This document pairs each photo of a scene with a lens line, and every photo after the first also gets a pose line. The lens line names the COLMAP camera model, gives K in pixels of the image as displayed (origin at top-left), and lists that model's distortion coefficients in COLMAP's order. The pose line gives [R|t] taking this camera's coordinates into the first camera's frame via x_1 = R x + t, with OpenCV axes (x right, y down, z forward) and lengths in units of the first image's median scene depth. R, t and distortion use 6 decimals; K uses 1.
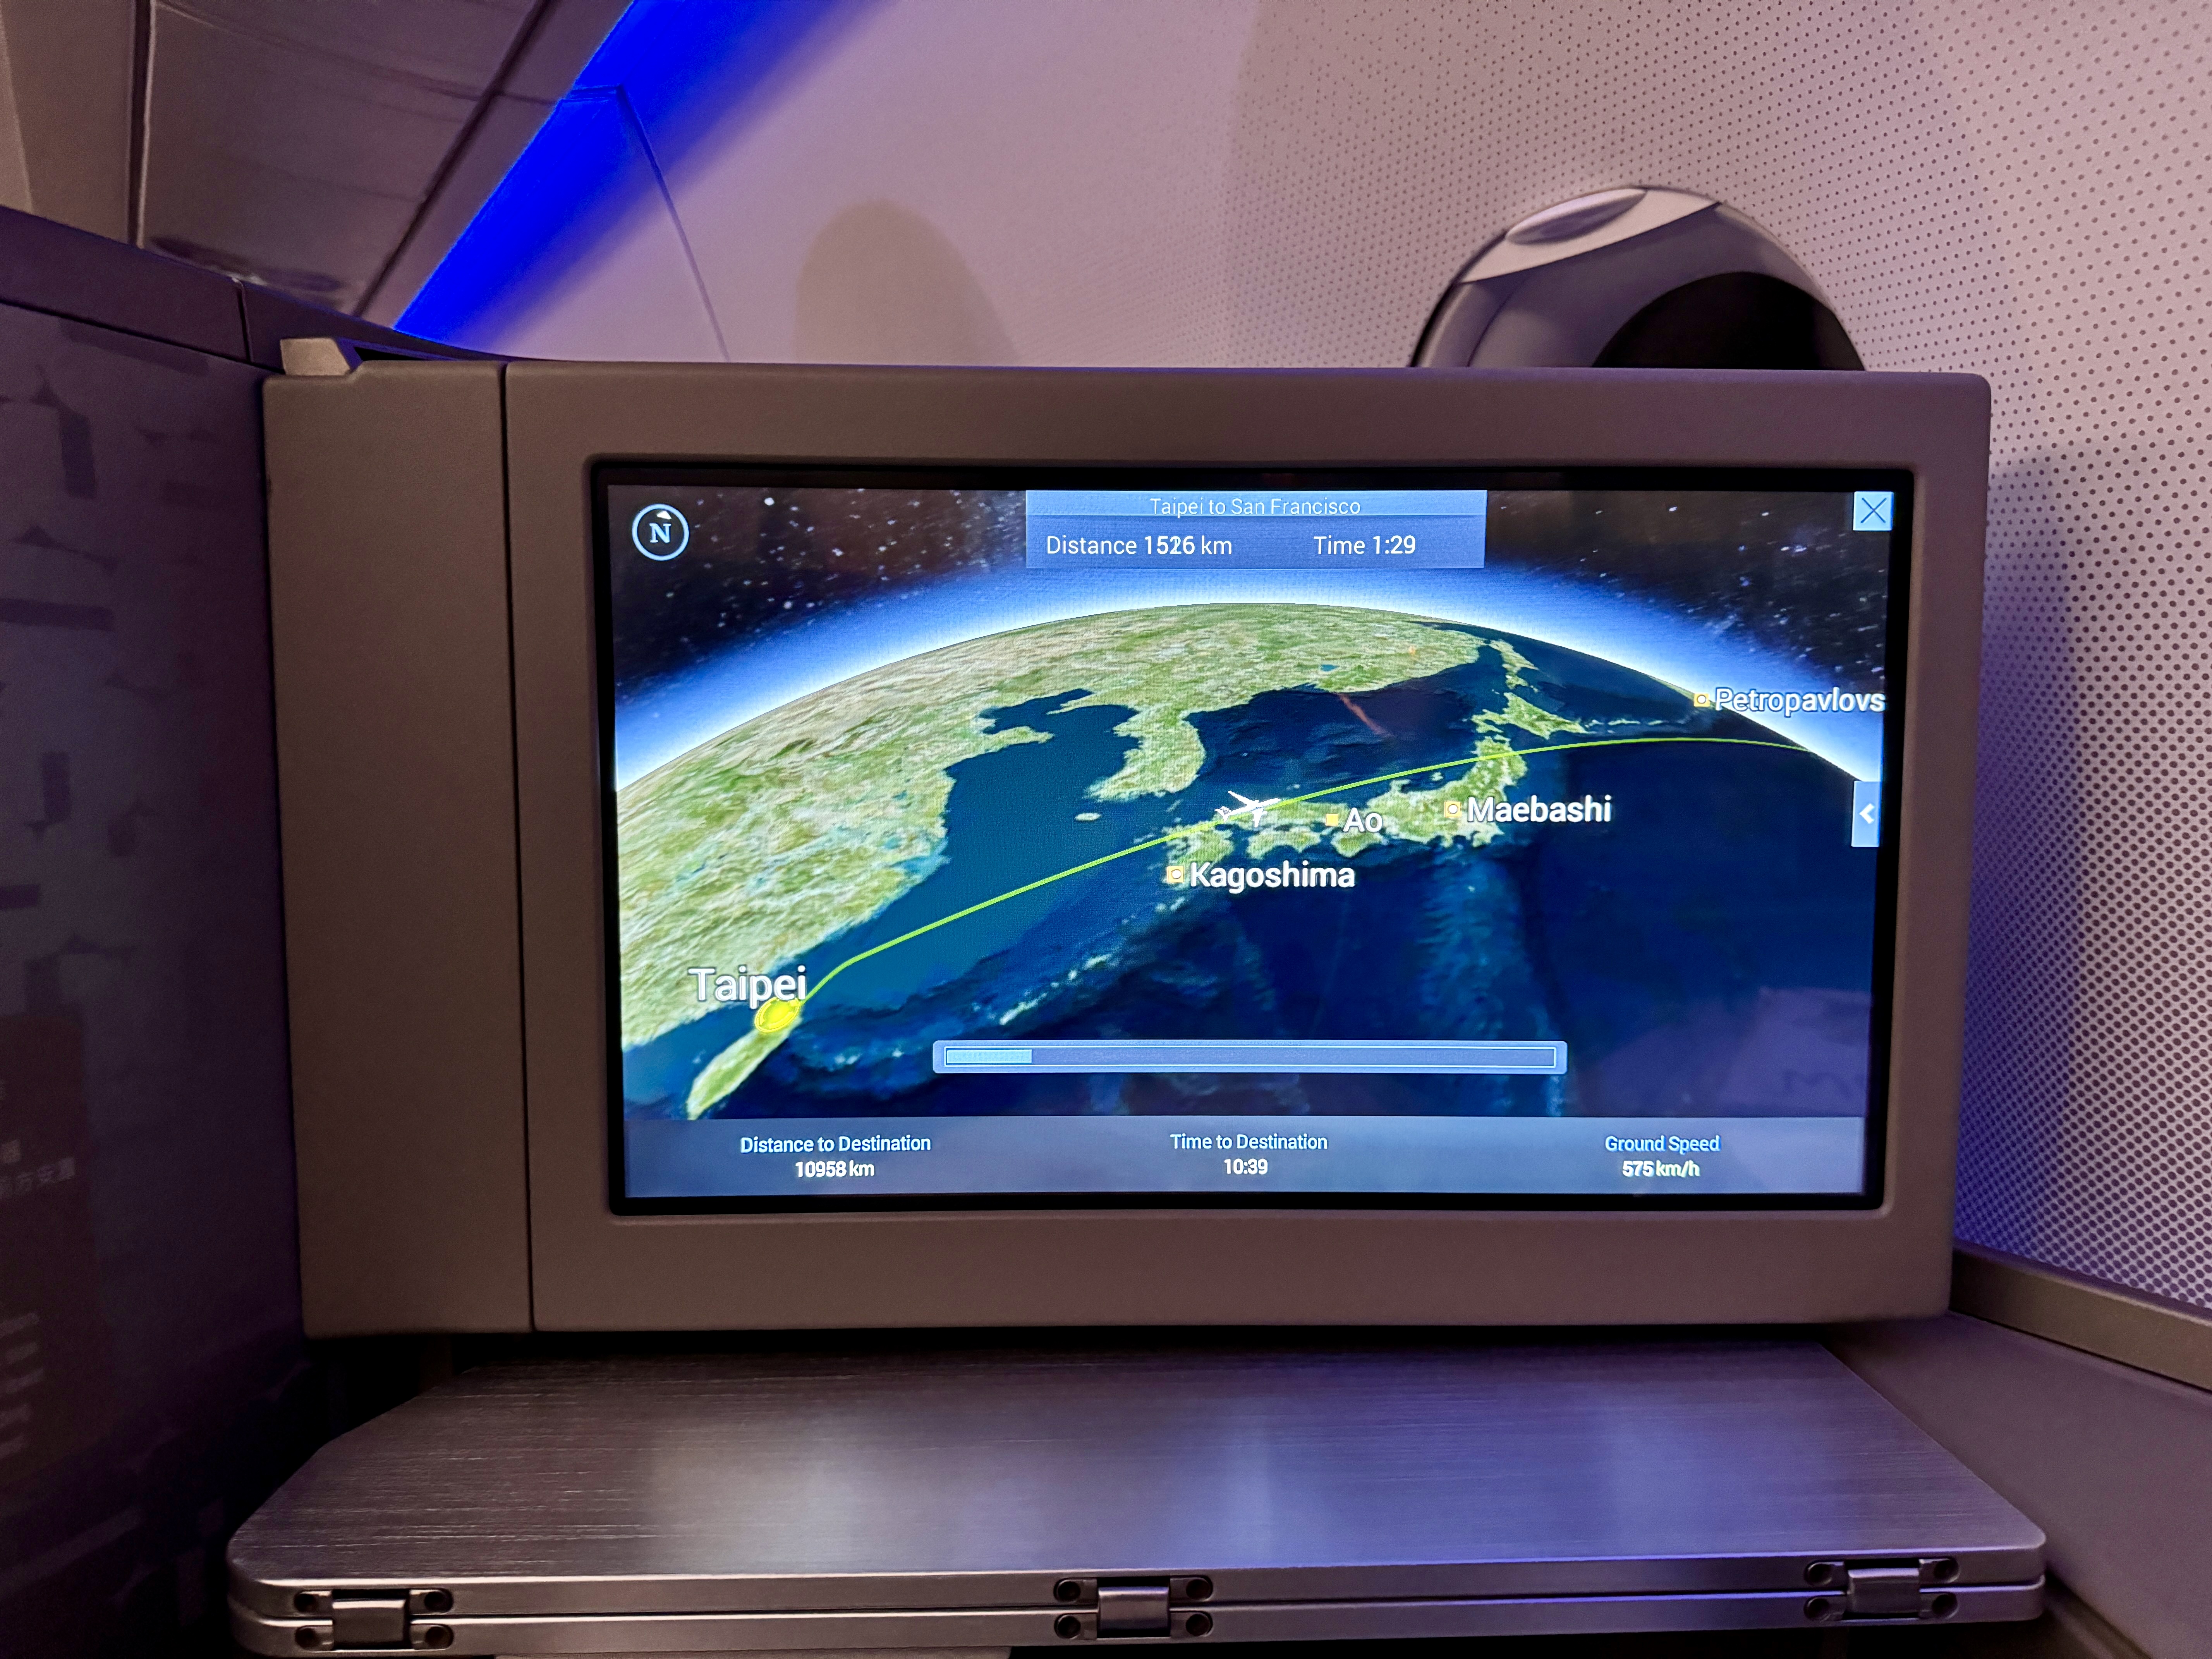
lens RADIAL K [[1578.4, 0, 1103.9], [0, 1578.4, 821.0], [0, 0, 1]] dist [-0.044942, 0.008061]
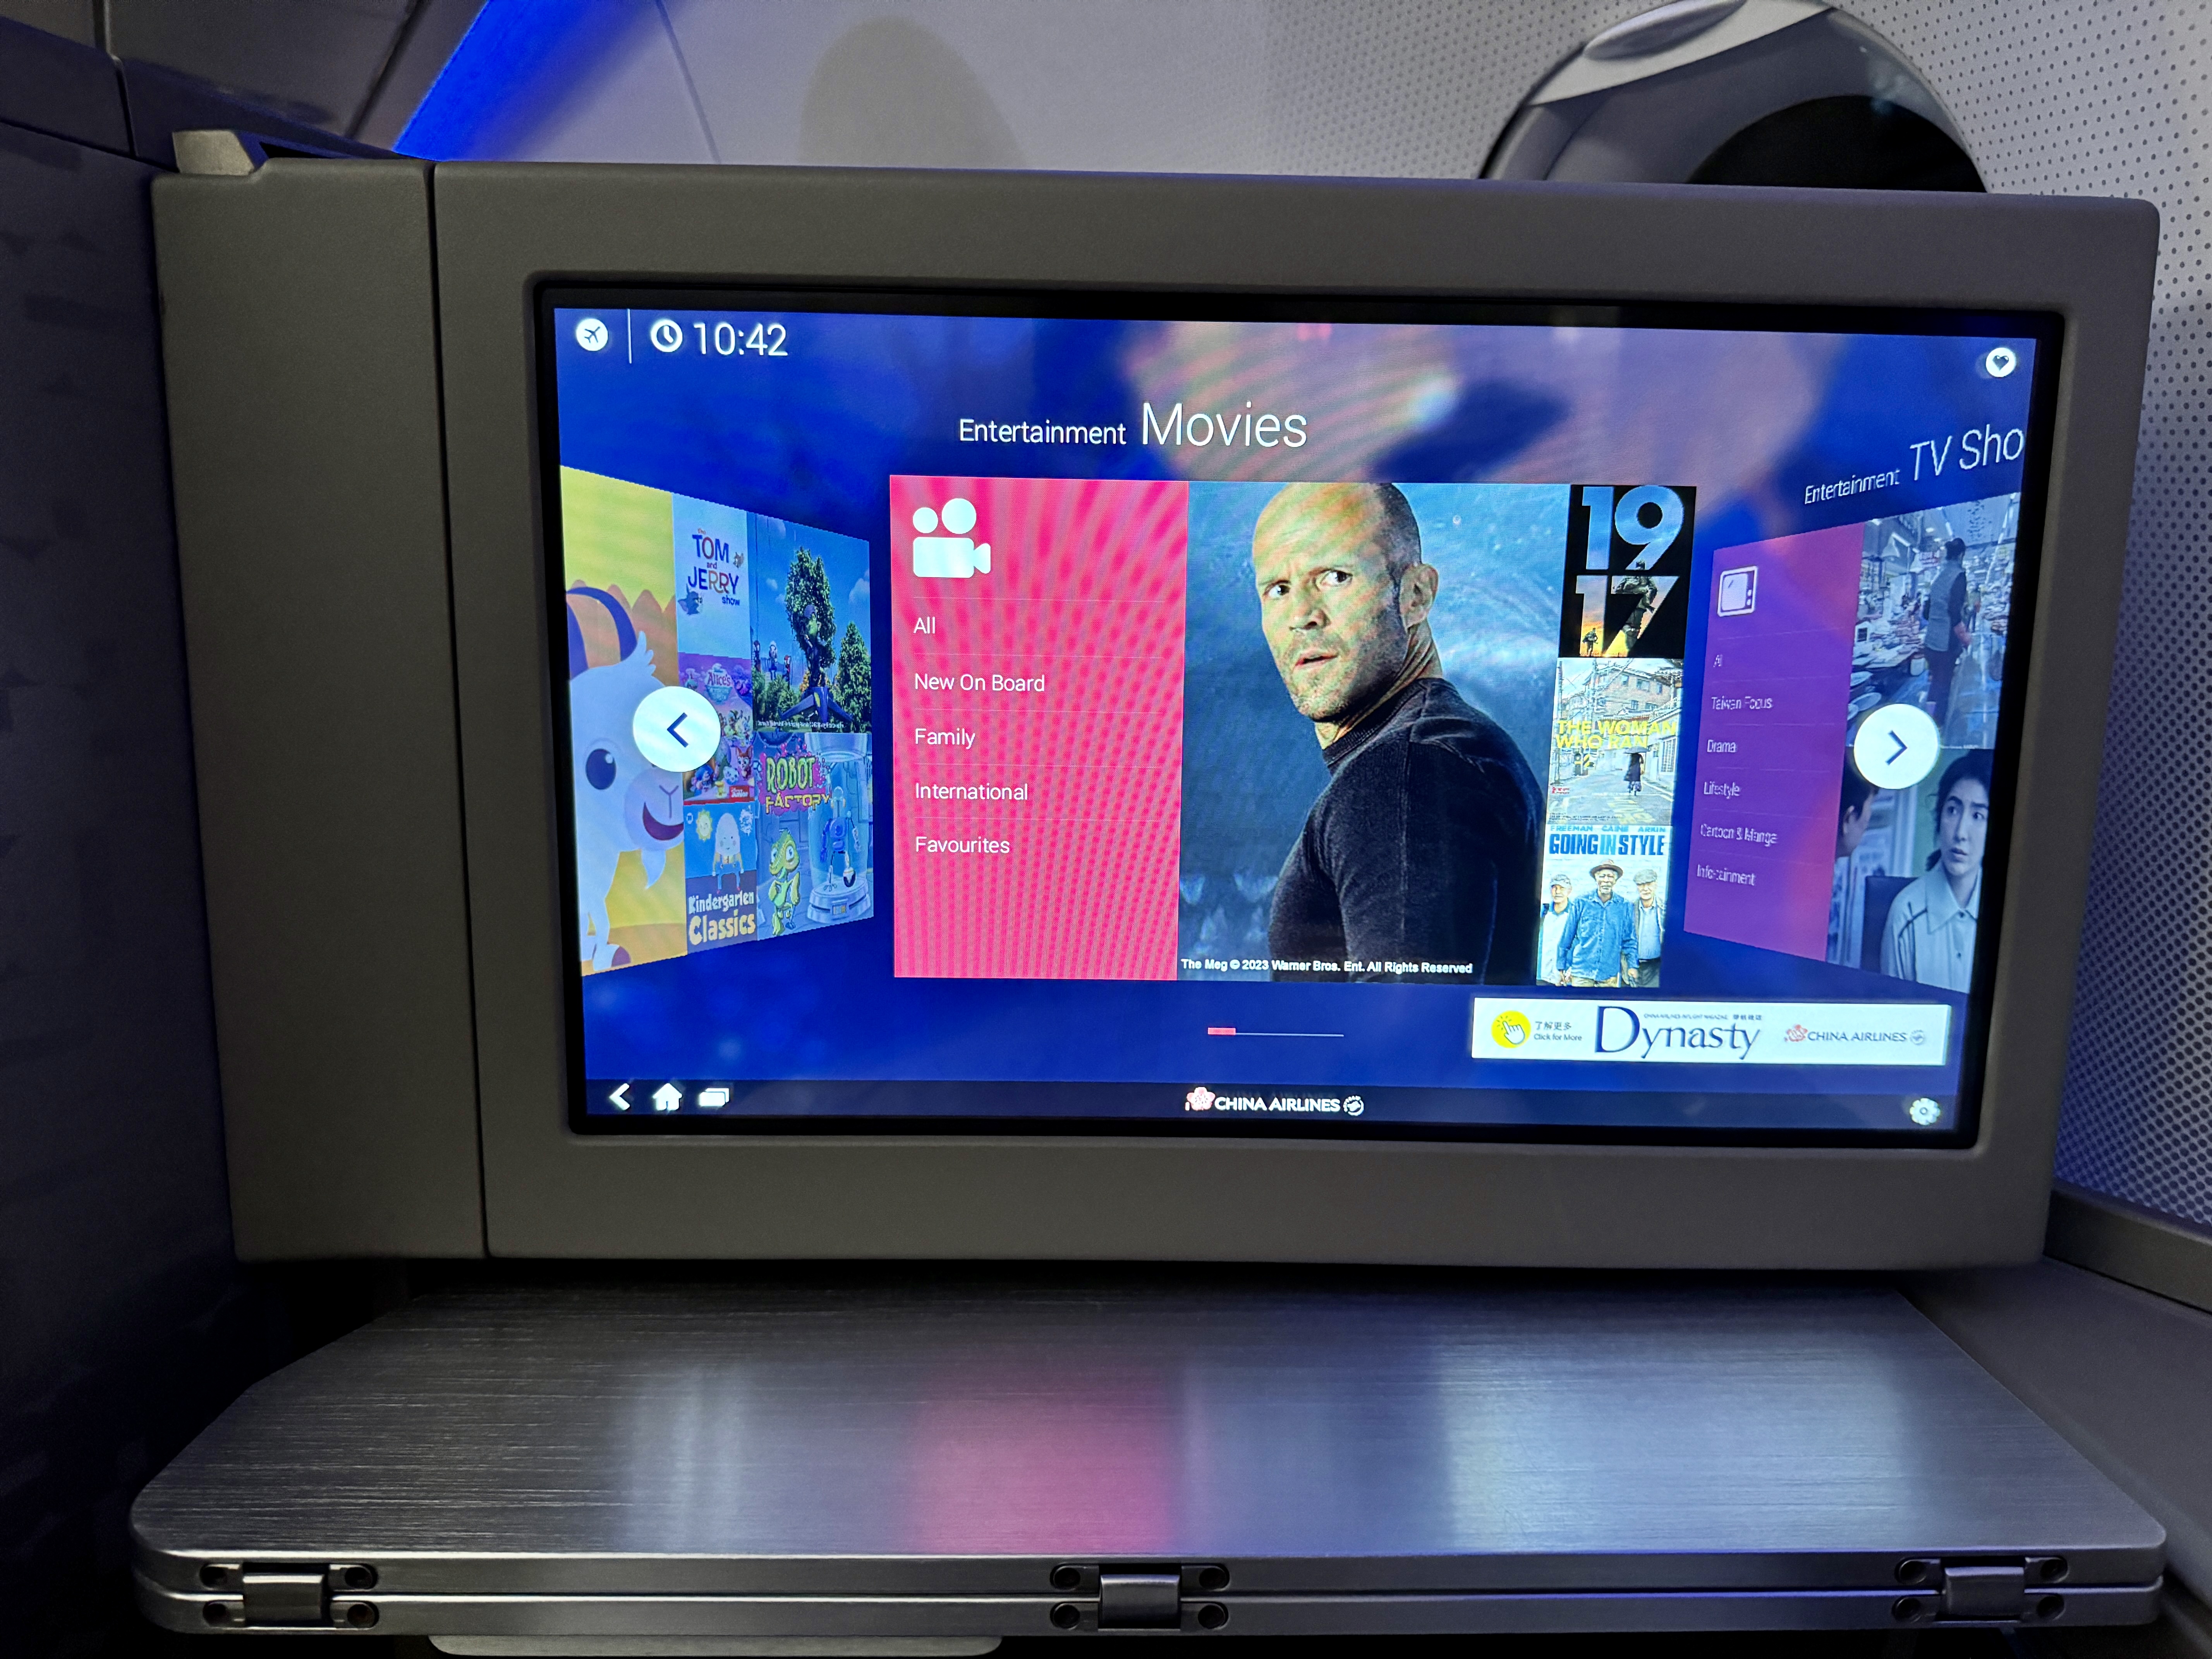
lens RADIAL K [[1578.4, 0, 1123.7], [0, 1578.4, 830.5], [0, 0, 1]] dist [-0.044942, 0.008061]
pose [[0.999892, 0.014541, -0.002171, 0.004191], [-0.014293, 0.996016, 0.088024, -0.007280], [0.003443, -0.087984, 0.996116, 0.118797]]
